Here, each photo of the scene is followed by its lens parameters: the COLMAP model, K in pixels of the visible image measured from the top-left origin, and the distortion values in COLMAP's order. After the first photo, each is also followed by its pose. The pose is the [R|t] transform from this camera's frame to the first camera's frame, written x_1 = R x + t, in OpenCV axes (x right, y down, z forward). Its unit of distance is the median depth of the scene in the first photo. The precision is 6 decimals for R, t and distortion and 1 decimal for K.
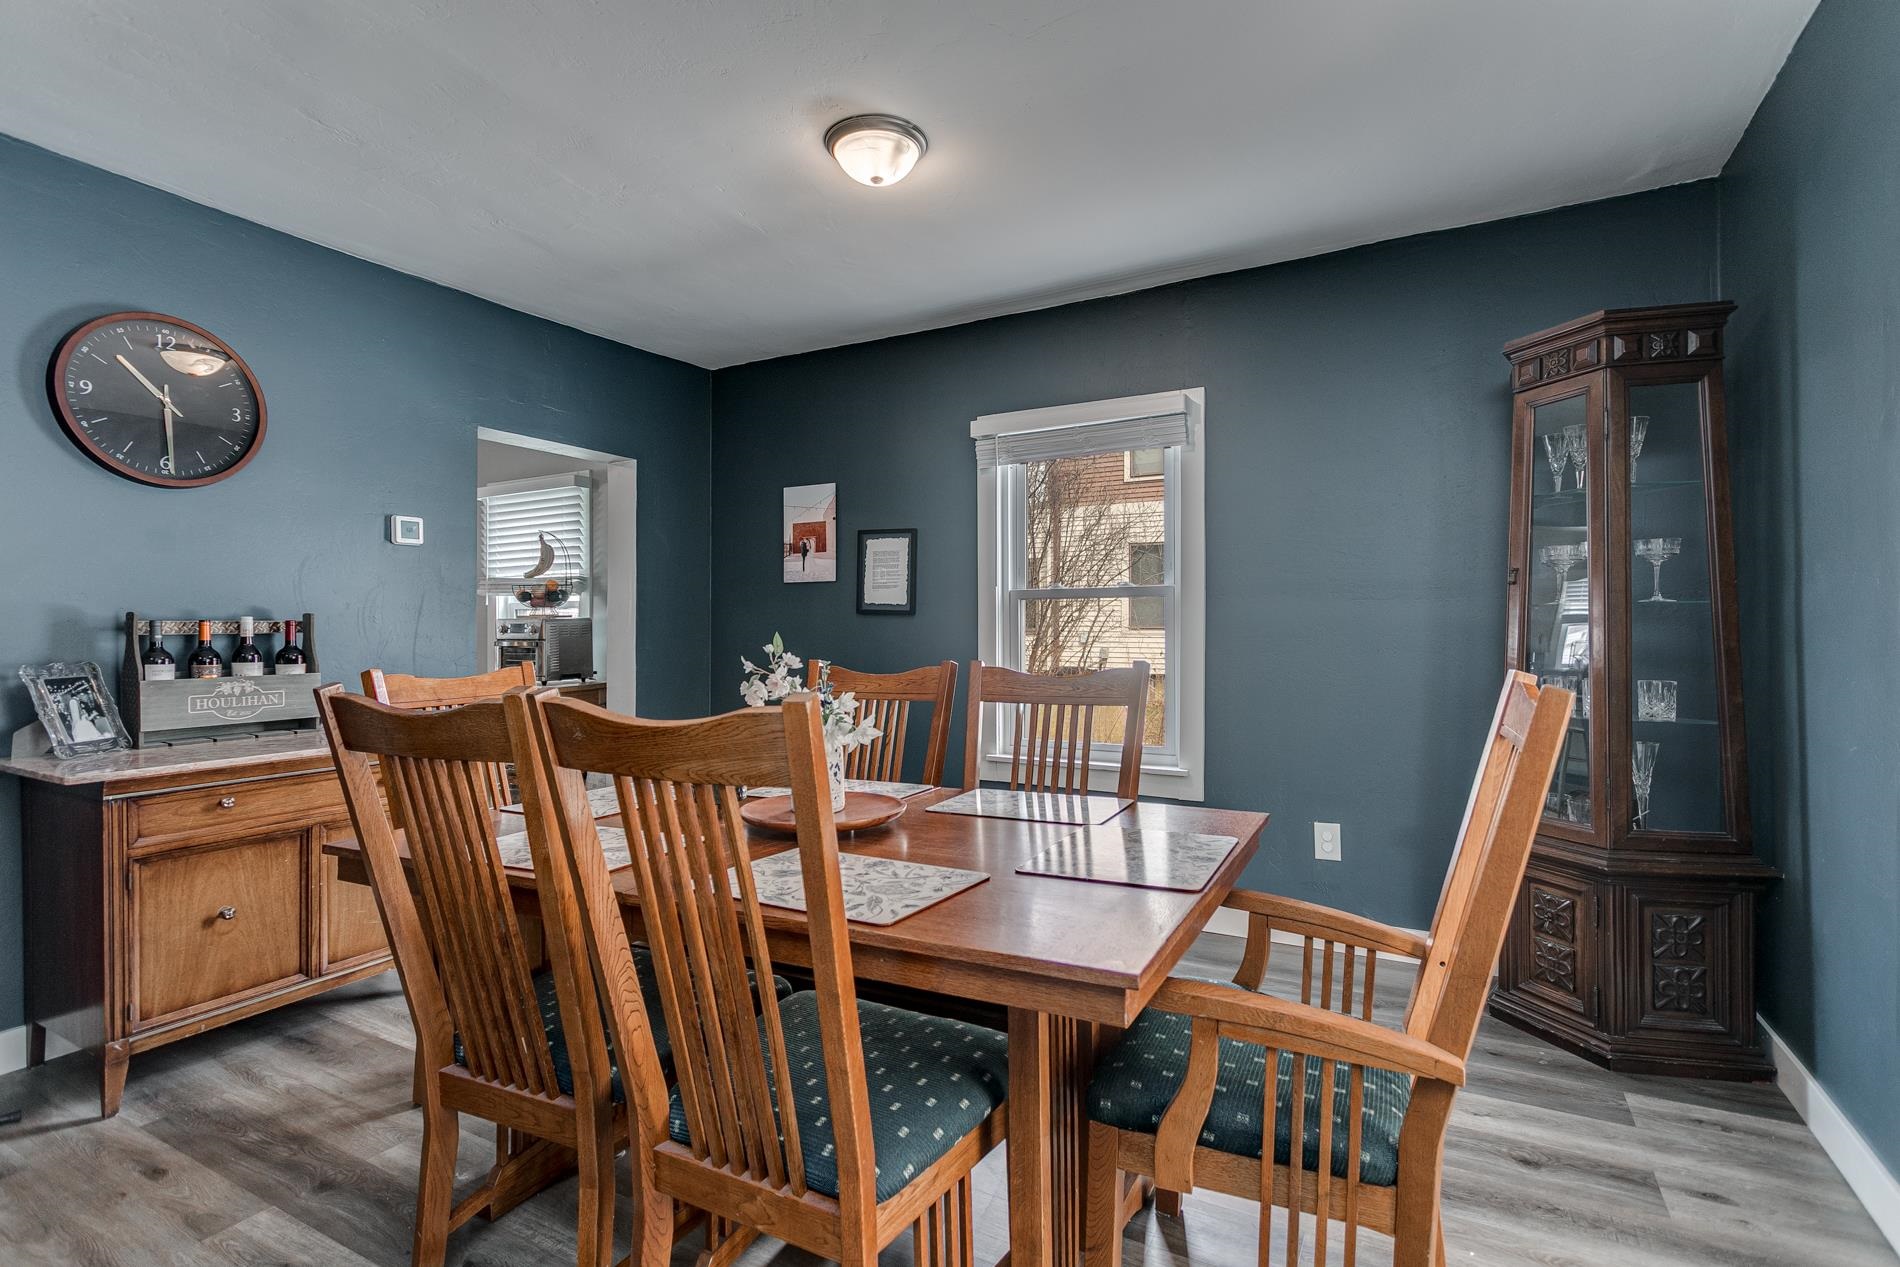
lens RADIAL K [[905.1, 0, 953.5], [0, 905.1, 629.7], [0, 0, 1]] dist [0.013630, 0.000246]
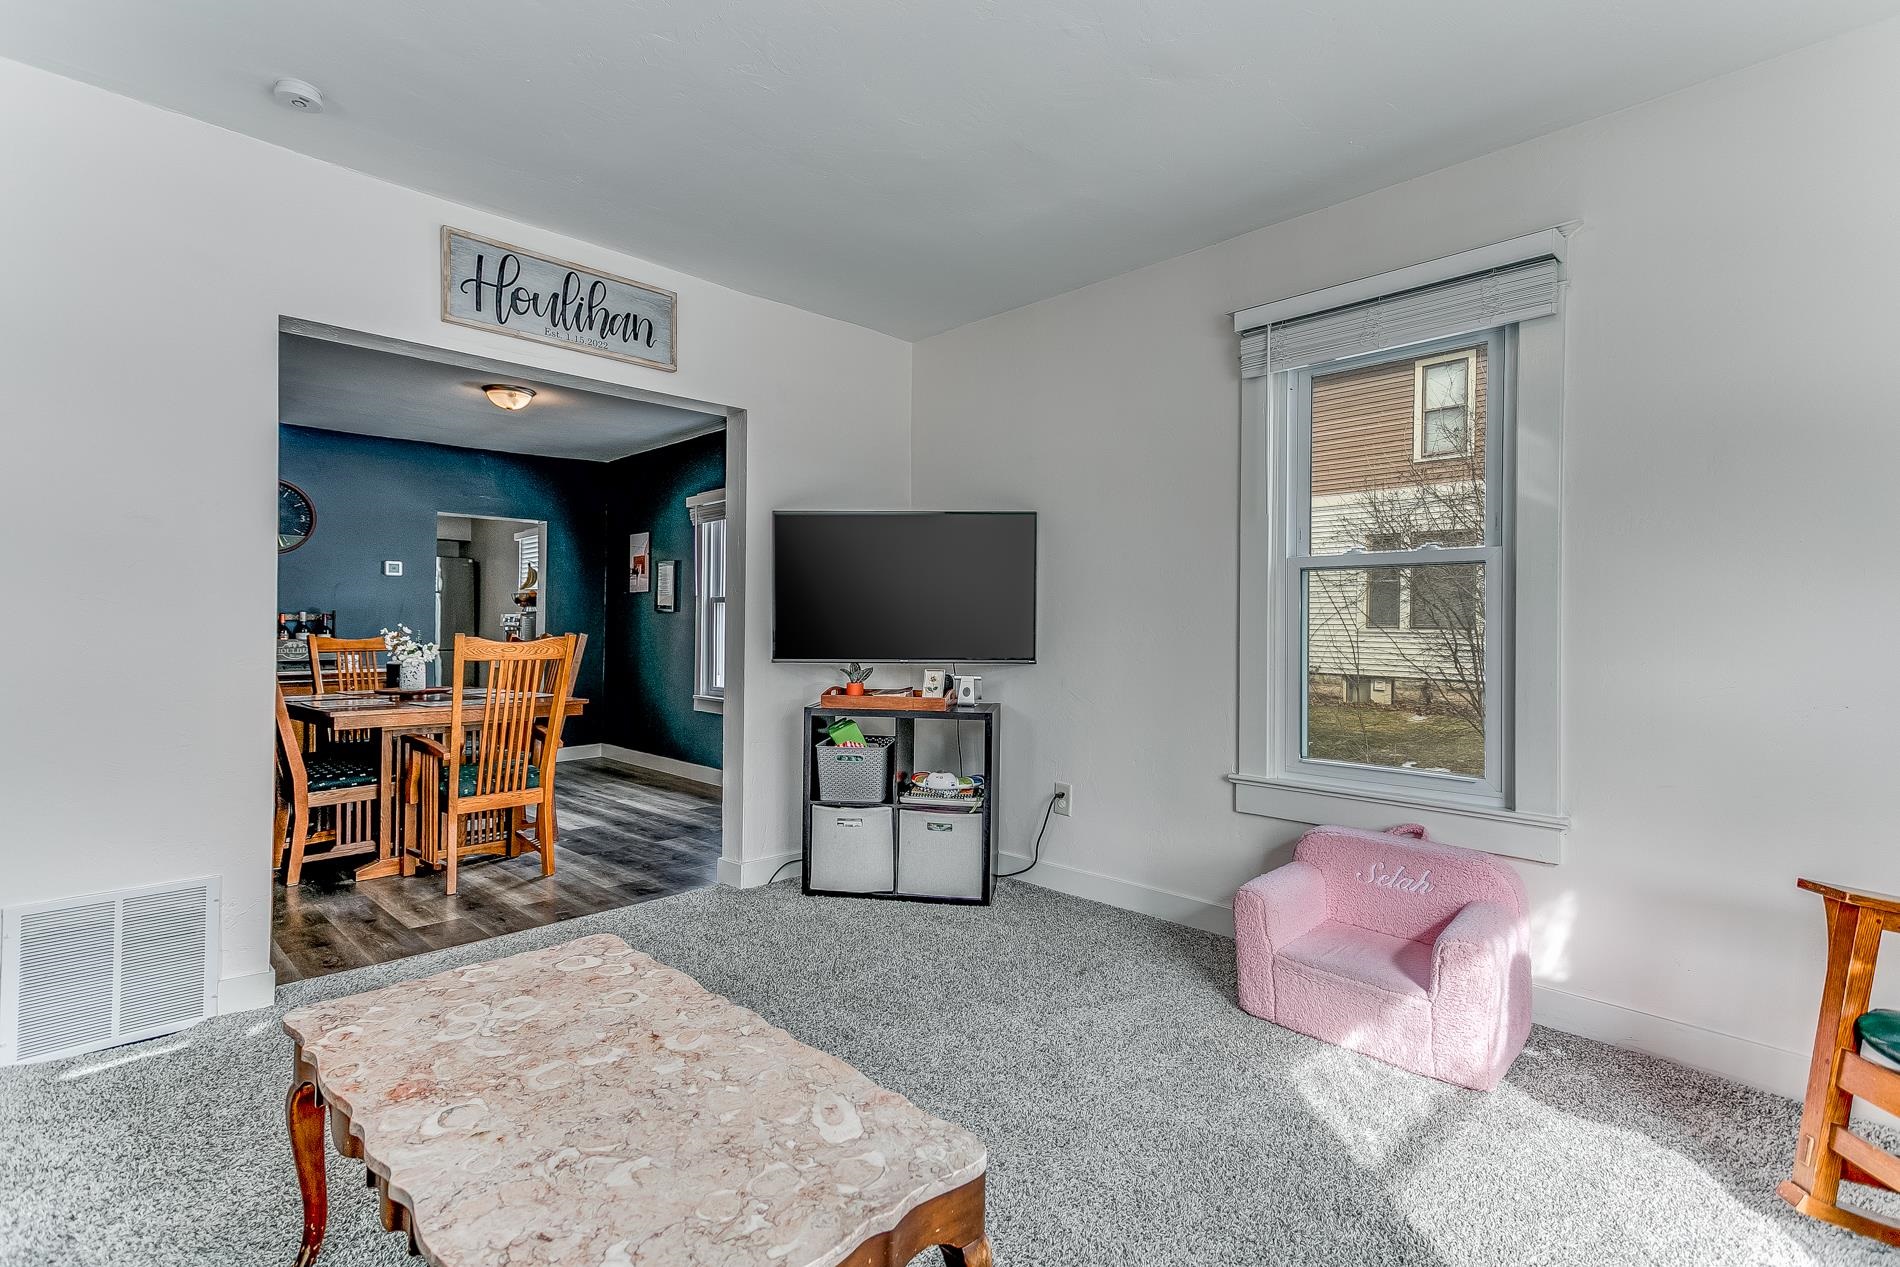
lens RADIAL K [[905.1, 0, 953.5], [0, 905.1, 629.7], [0, 0, 1]] dist [0.013630, 0.000246]
pose [[0.959517, 0.011889, -0.281401, 0.970073], [-0.009436, 0.999905, 0.010069, -0.006283], [0.281494, -0.007006, 0.959537, -0.479461]]
